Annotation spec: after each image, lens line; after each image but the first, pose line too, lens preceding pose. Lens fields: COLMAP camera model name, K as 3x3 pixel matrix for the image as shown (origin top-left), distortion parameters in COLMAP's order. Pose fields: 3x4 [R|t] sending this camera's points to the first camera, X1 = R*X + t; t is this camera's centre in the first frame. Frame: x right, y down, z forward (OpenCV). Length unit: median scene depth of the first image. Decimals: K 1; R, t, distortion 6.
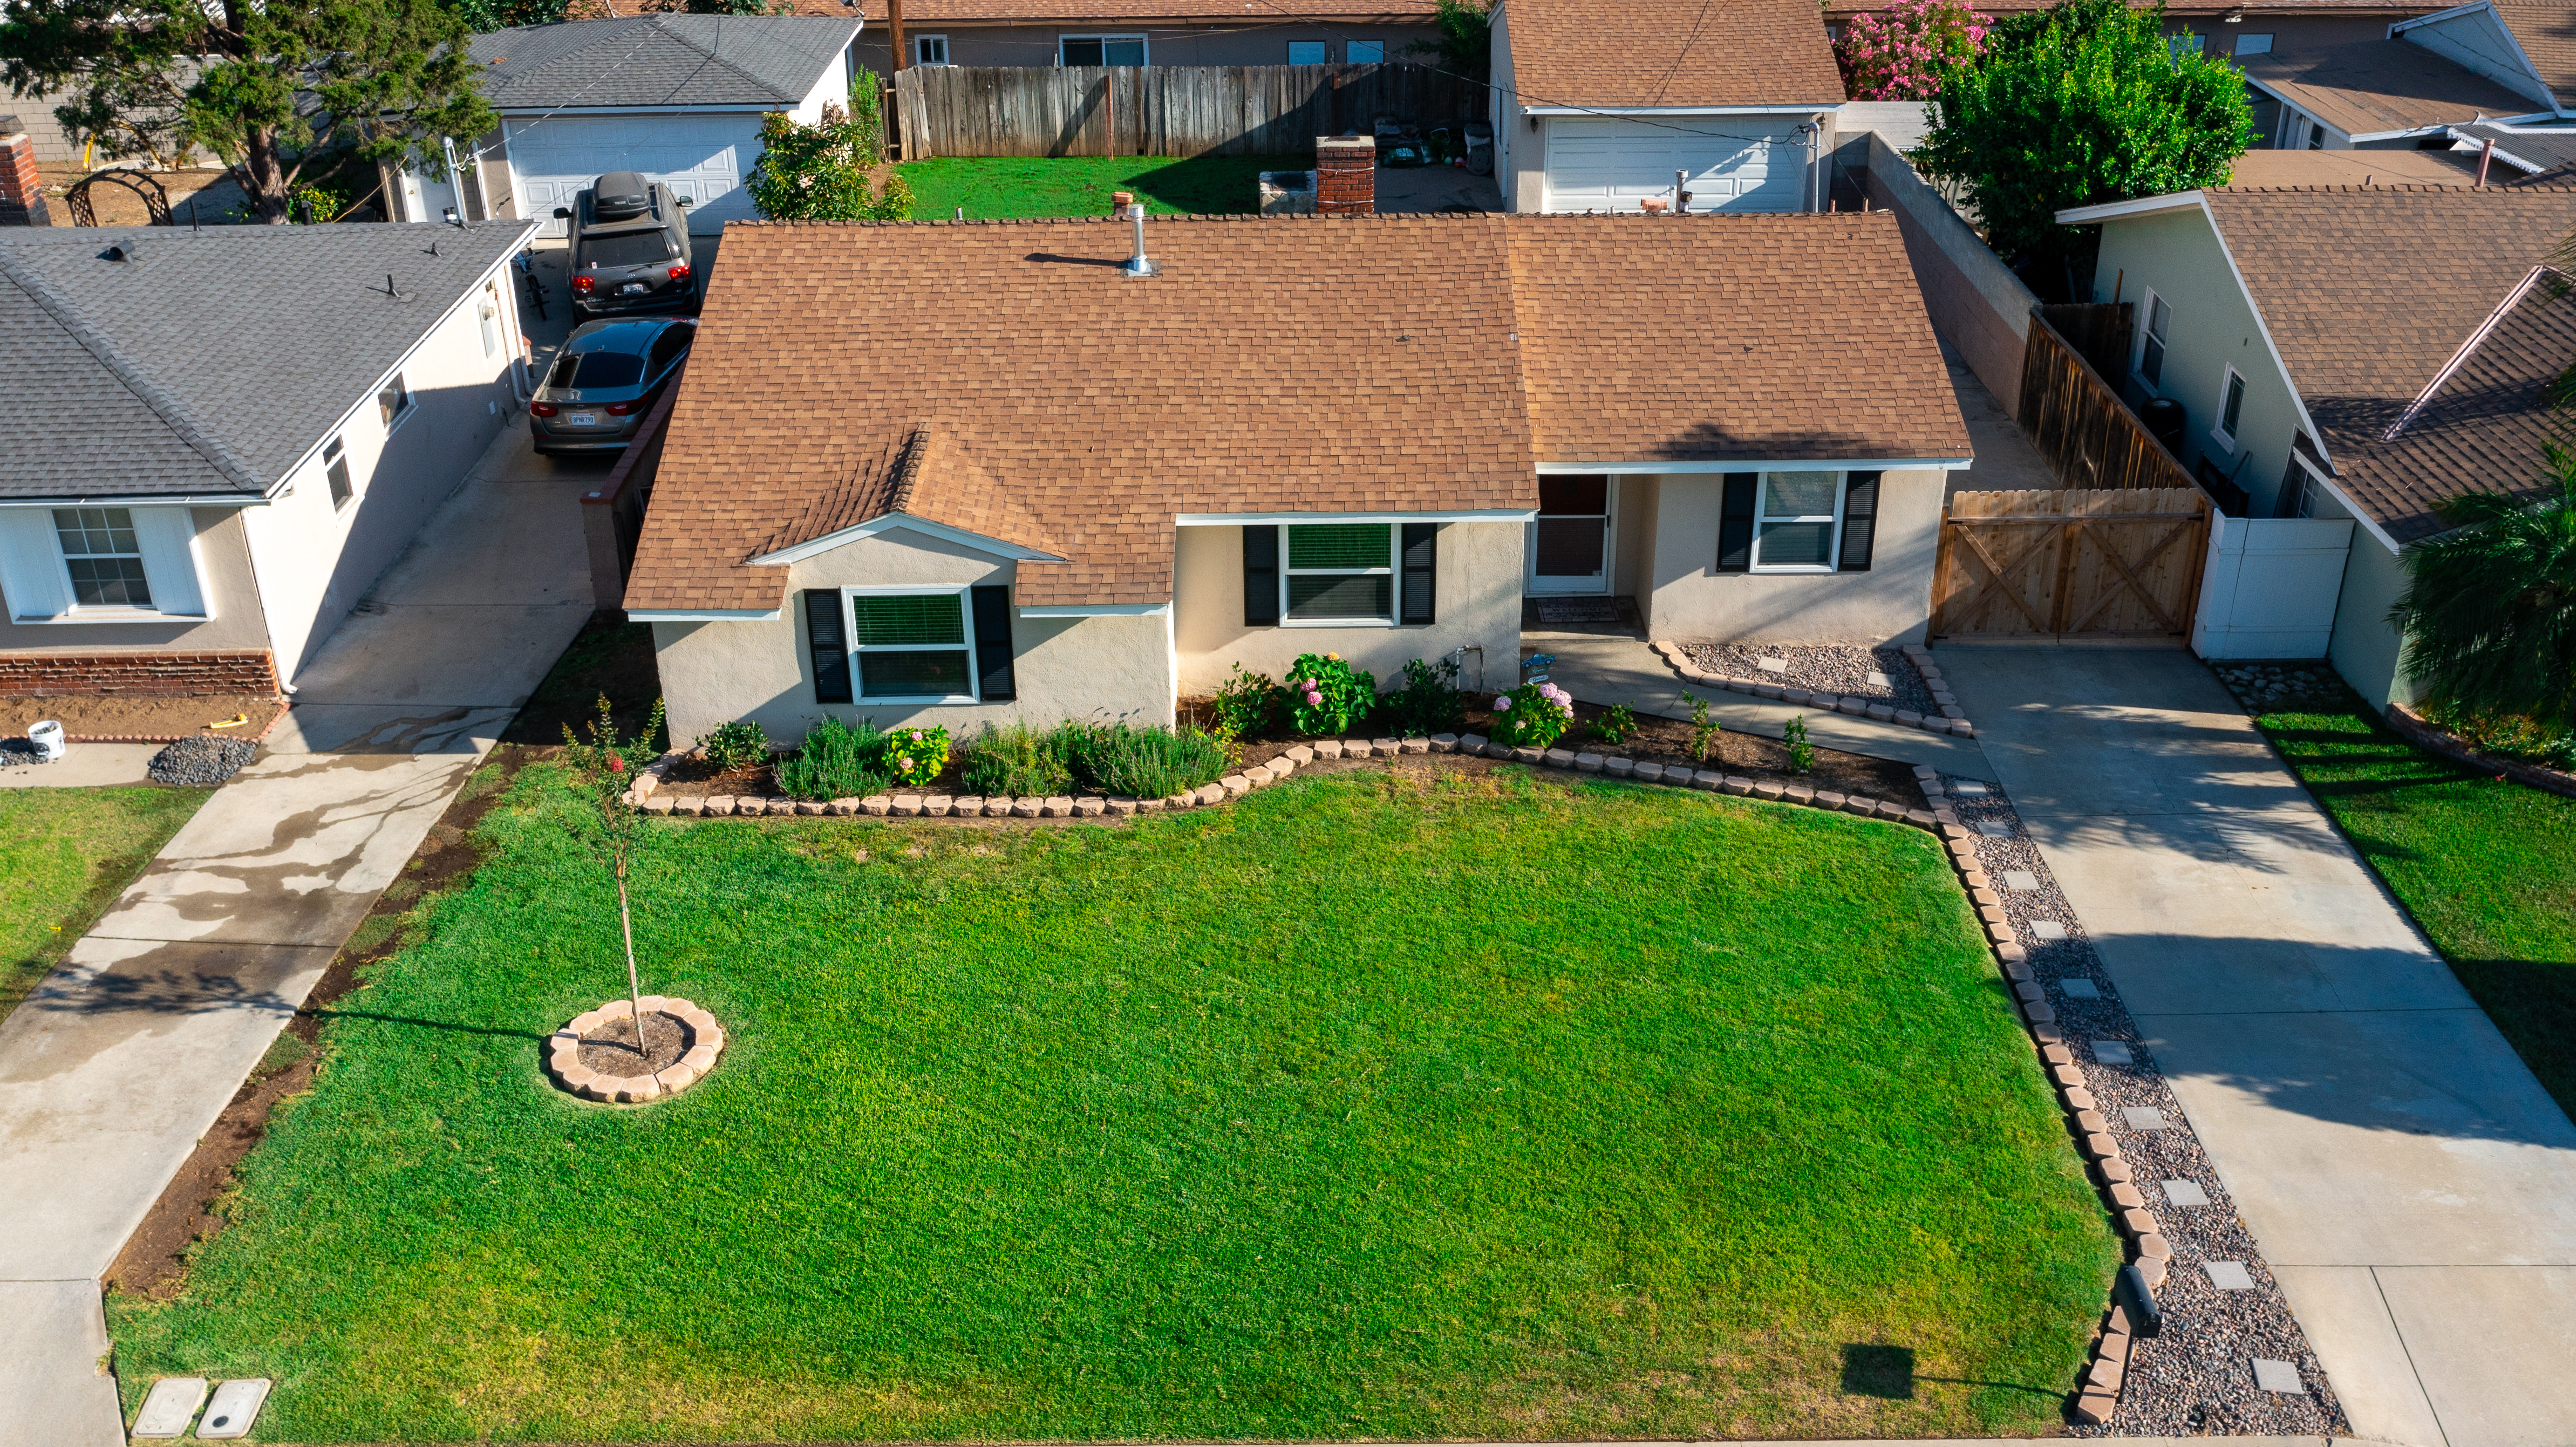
lens RADIAL K [[2418.4, 0, 1356.1], [0, 2418.4, 669.0], [0, 0, 1]] dist [-0.018237, 0.000000]
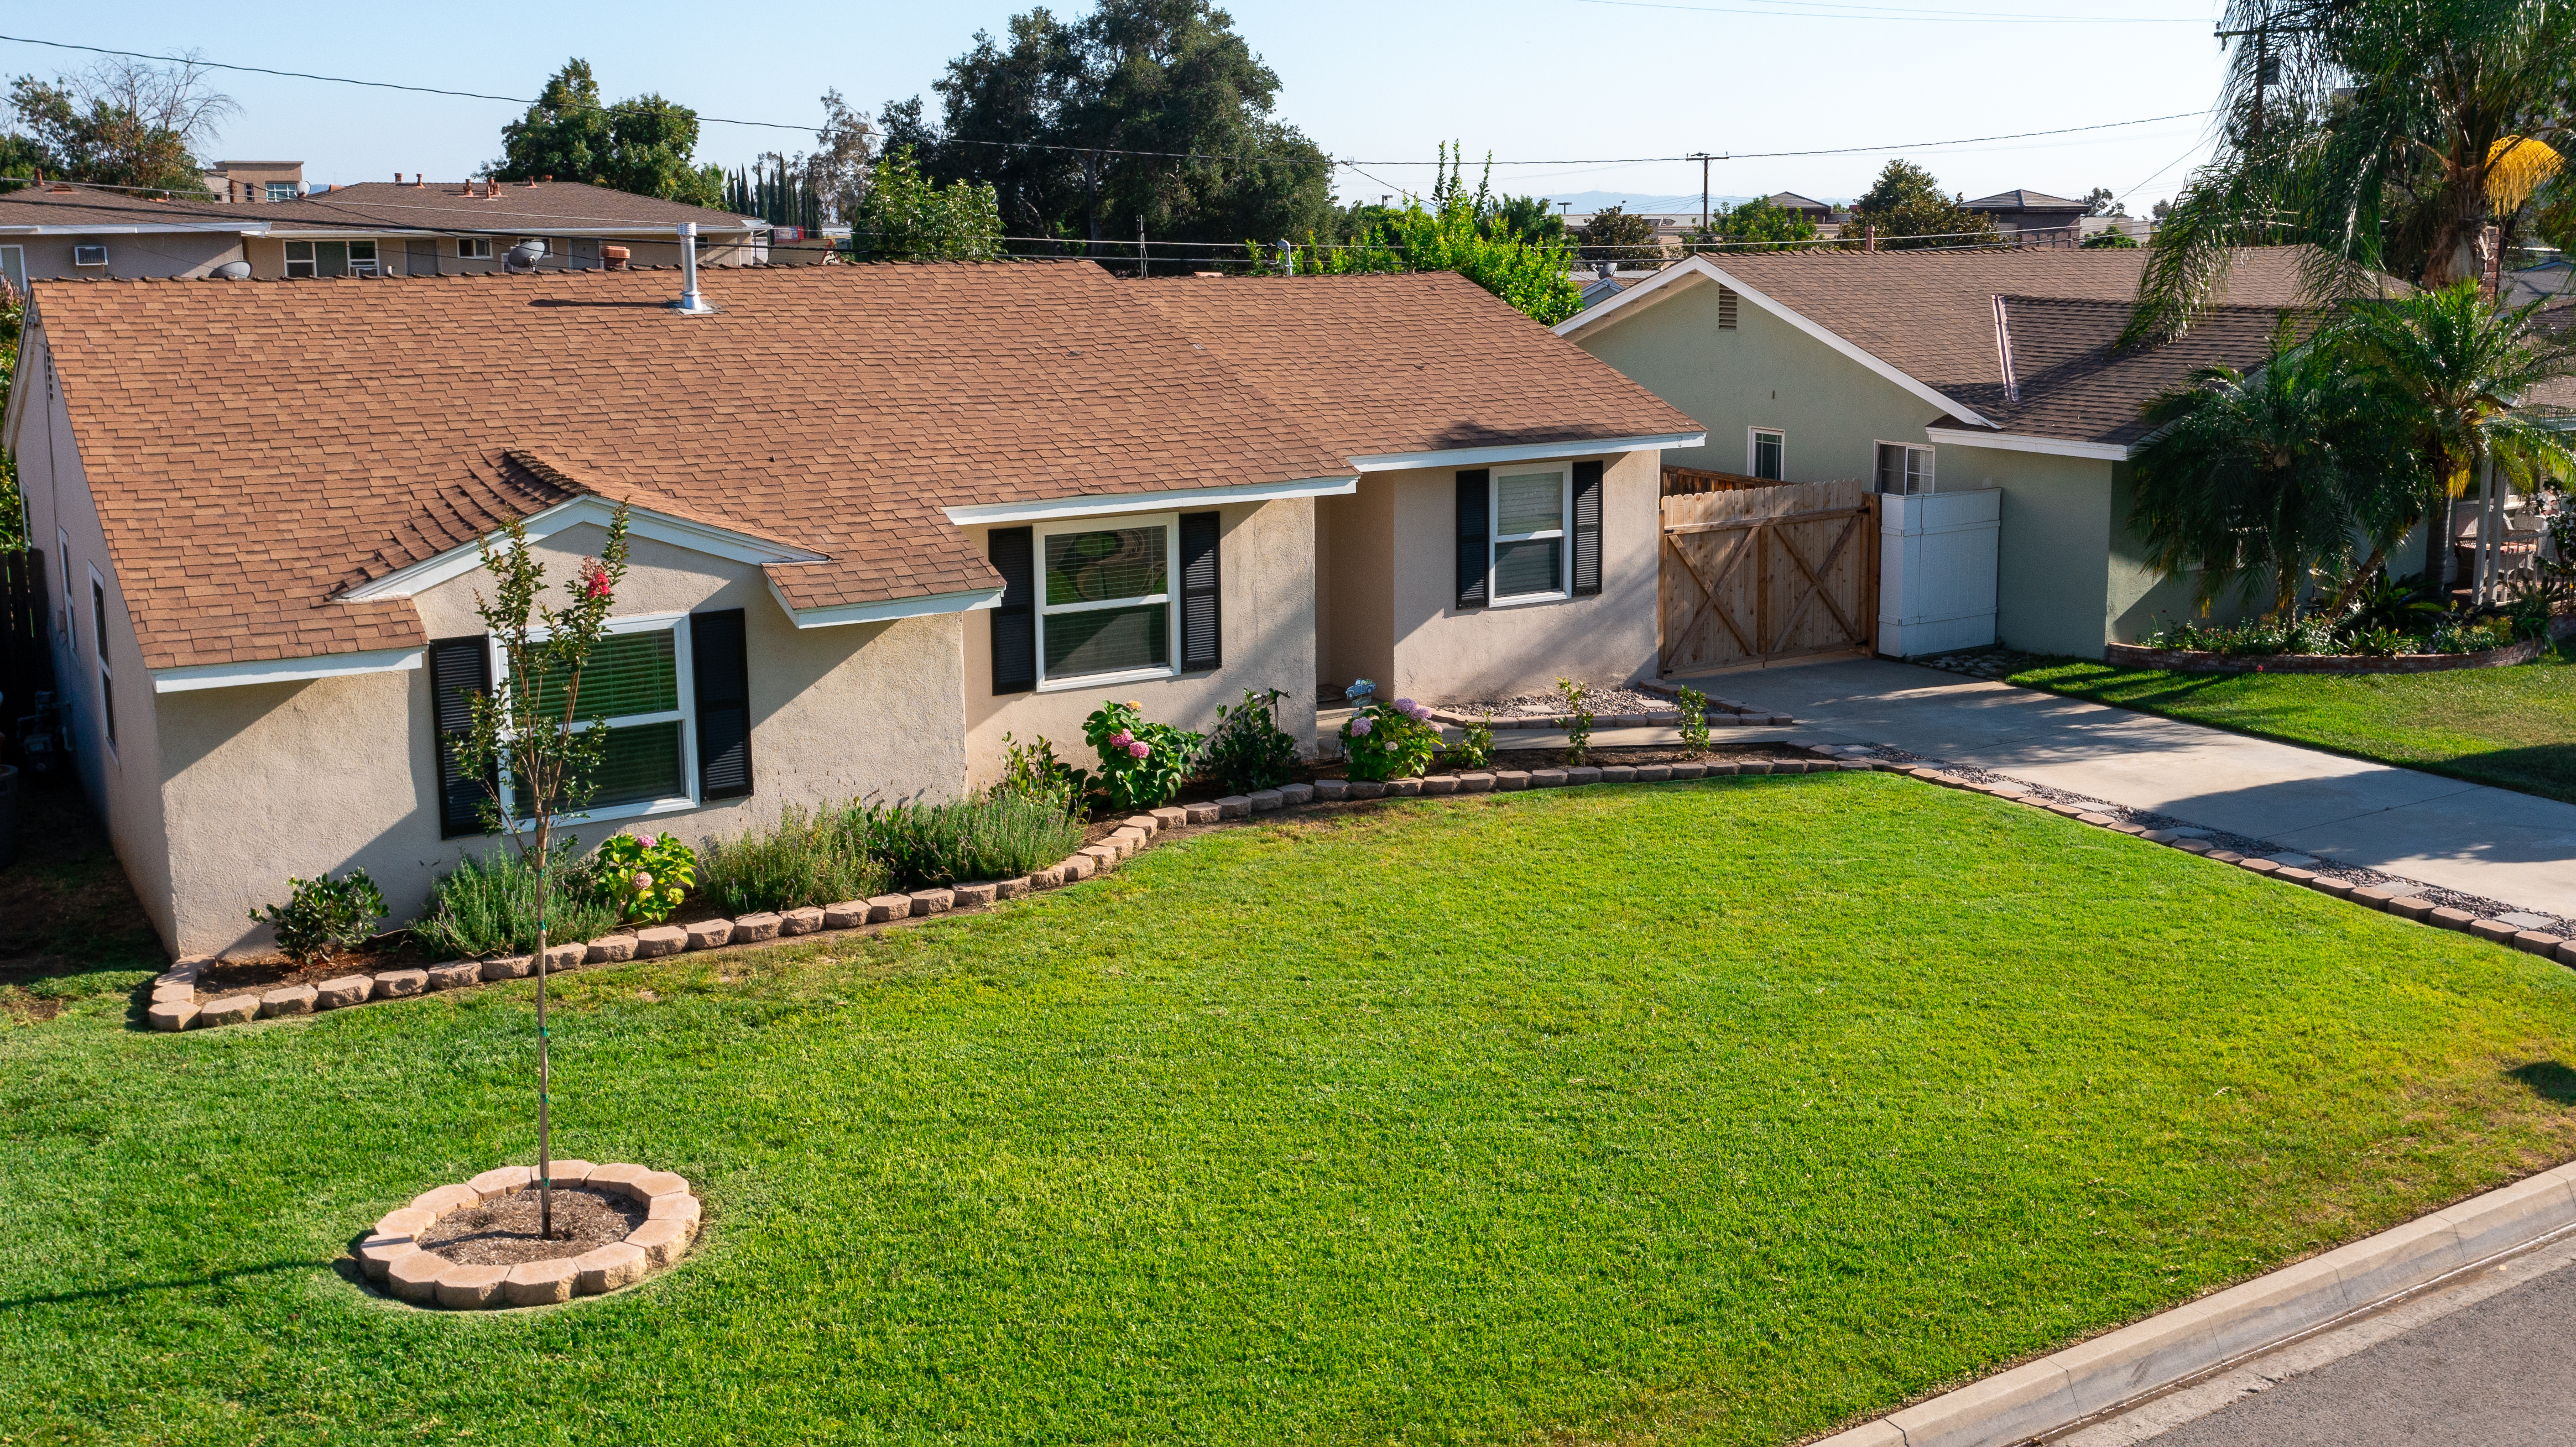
lens RADIAL K [[2418.3, 0, 1430.1], [0, 2418.3, 591.3], [0, 0, 1]] dist [-0.018237, 0.000000]
pose [[0.840825, -0.087527, 0.534183, -0.334079], [0.249809, 0.938213, -0.239481, 0.166313], [-0.480217, 0.334806, 0.810739, 0.349399]]
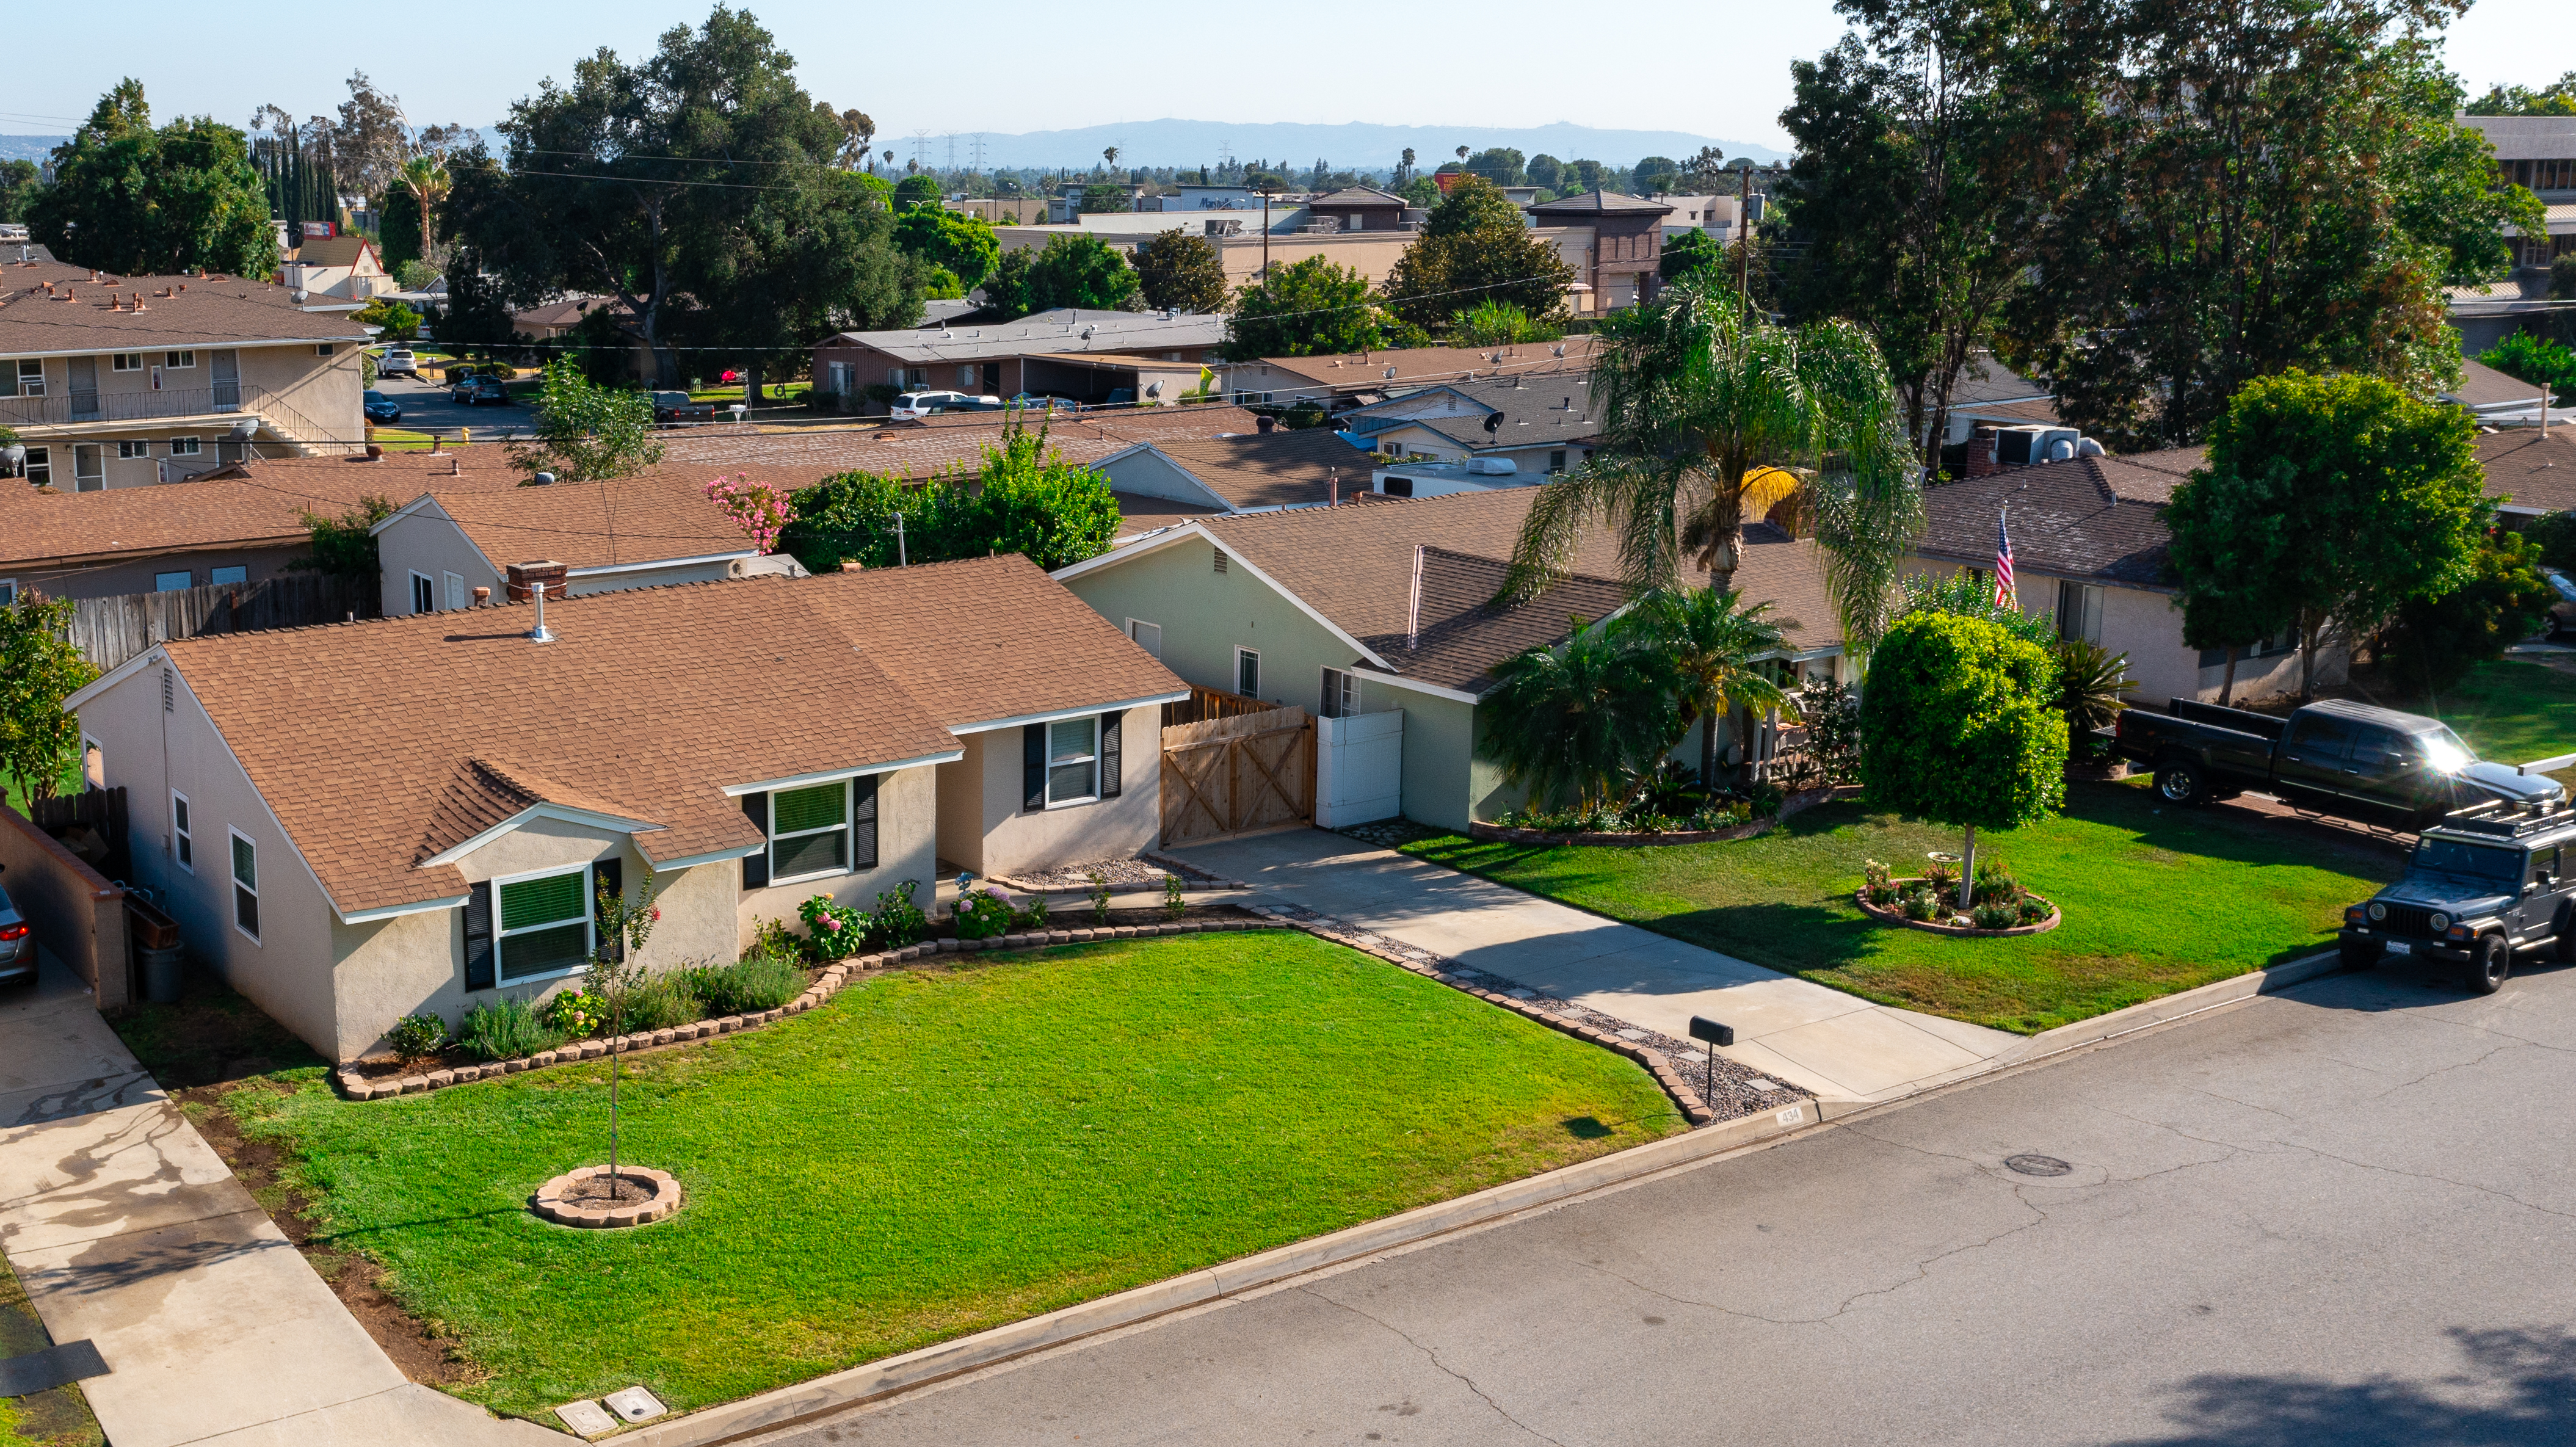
lens RADIAL K [[2725.2, 0, 1021.2], [0, 2725.2, 705.4], [0, 0, 1]] dist [-0.027392, 0.000000]
pose [[0.833106, -0.114587, 0.541114, -0.676929], [0.249931, 0.950722, -0.183471, 0.184095], [-0.493426, 0.288092, 0.820691, -0.210189]]
